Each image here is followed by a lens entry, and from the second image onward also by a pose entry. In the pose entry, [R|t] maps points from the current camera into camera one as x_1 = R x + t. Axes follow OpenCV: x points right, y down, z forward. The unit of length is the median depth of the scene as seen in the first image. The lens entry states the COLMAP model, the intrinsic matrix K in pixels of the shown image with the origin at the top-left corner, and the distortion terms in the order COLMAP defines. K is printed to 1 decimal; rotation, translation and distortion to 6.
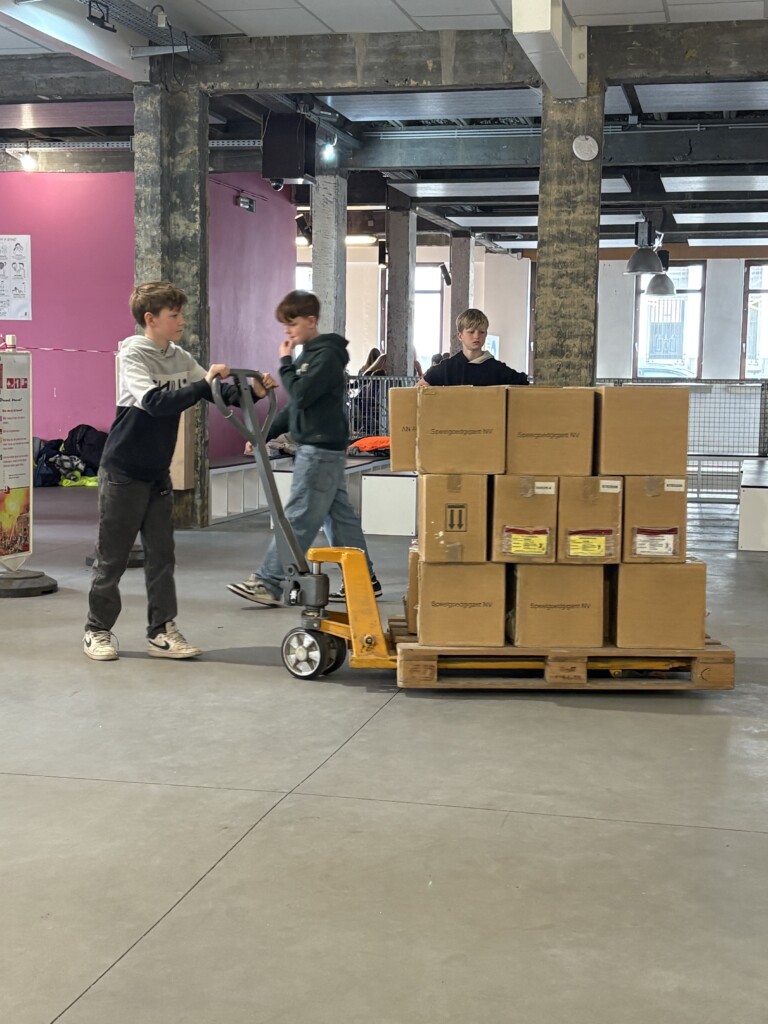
lens RADIAL K [[1460.8, 0, 385.4], [0, 1460.8, 520.3], [0, 0, 1]] dist [0.051418, 0.000000]
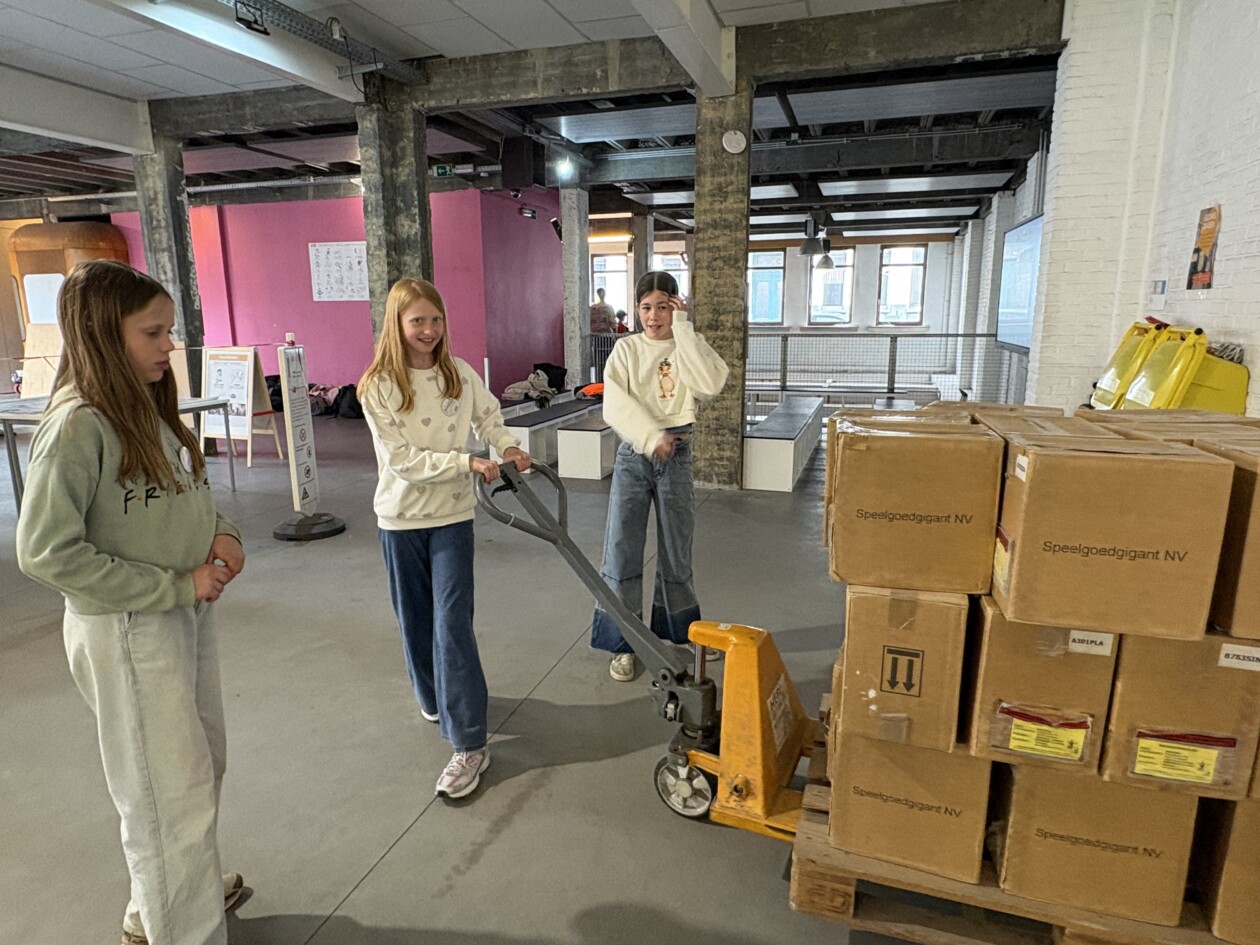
lens RADIAL K [[761.8, 0, 622.2], [0, 761.8, 470.7], [0, 0, 1]] dist [-0.010171, 0.017313]
pose [[0.996516, -0.004821, -0.083258, 0.093051], [0.013397, 0.994617, 0.102748, -0.062614], [0.082314, -0.103505, 0.991217, 0.374457]]
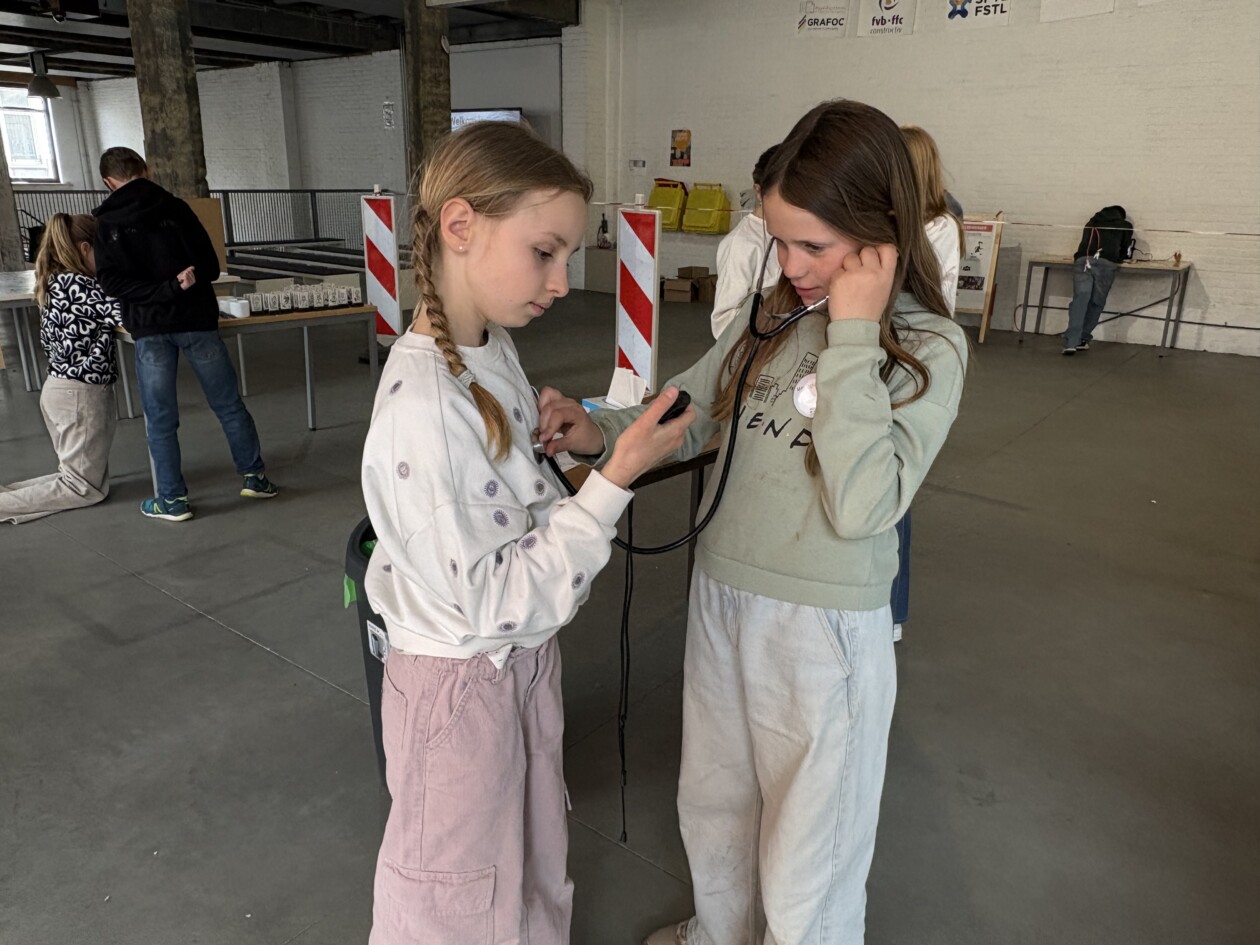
lens RADIAL K [[924.0, 0, 629.7], [0, 924.0, 470.7], [0, 0, 1]] dist [-0.009214, 0.011958]
pose [[0.408304, -0.285622, 0.867011, -0.715788], [0.083518, 0.957494, 0.276098, -0.072558], [-0.909018, -0.040321, 0.414803, 0.381997]]
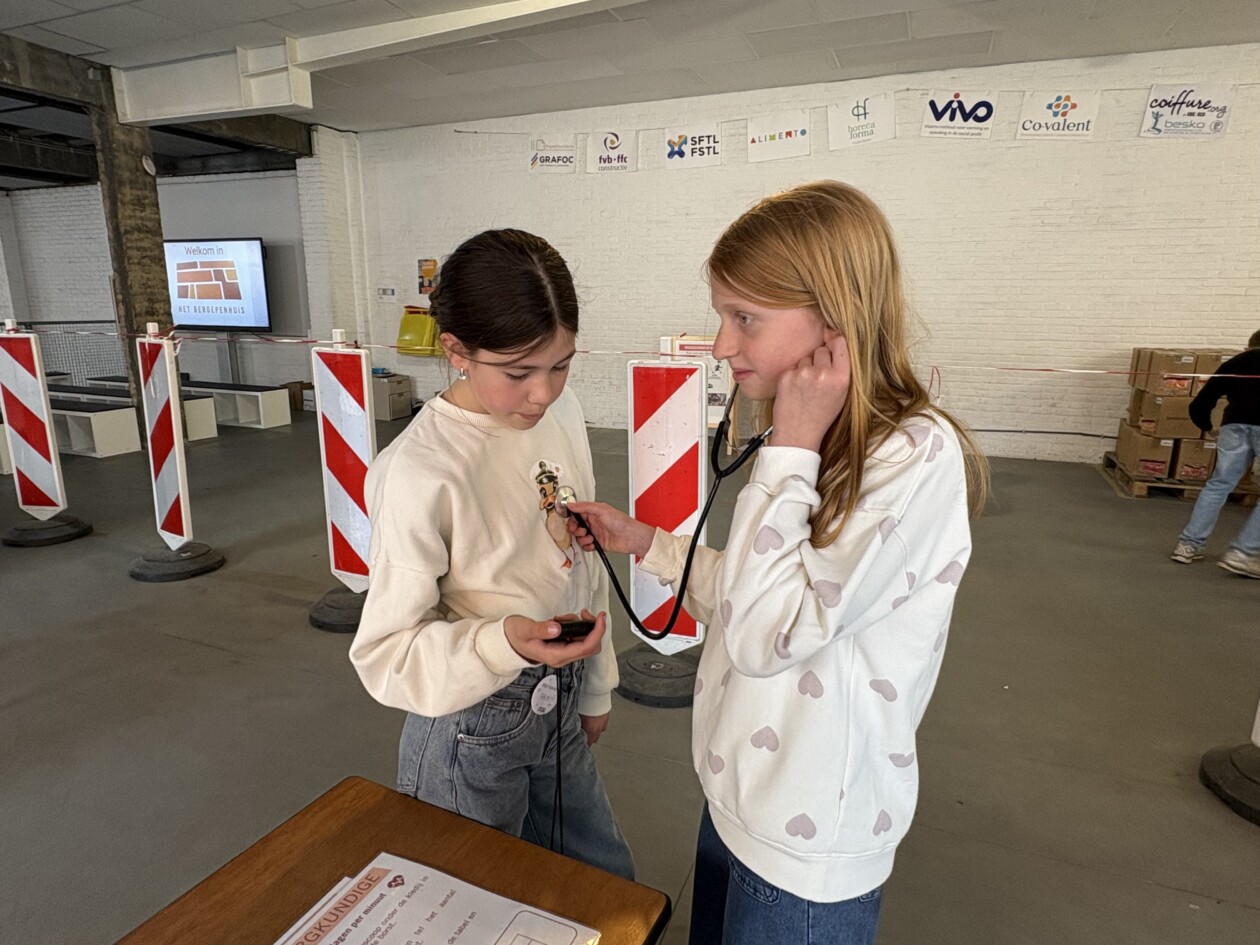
lens RADIAL K [[737.1, 0, 627.4], [0, 737.1, 475.1], [0, 0, 1]] dist [0.002621, -0.000665]
pose [[0.138899, -0.238538, 0.961149, -0.525285], [0.098913, 0.969045, 0.226203, -0.076086], [-0.985354, 0.063651, 0.158194, 0.429058]]
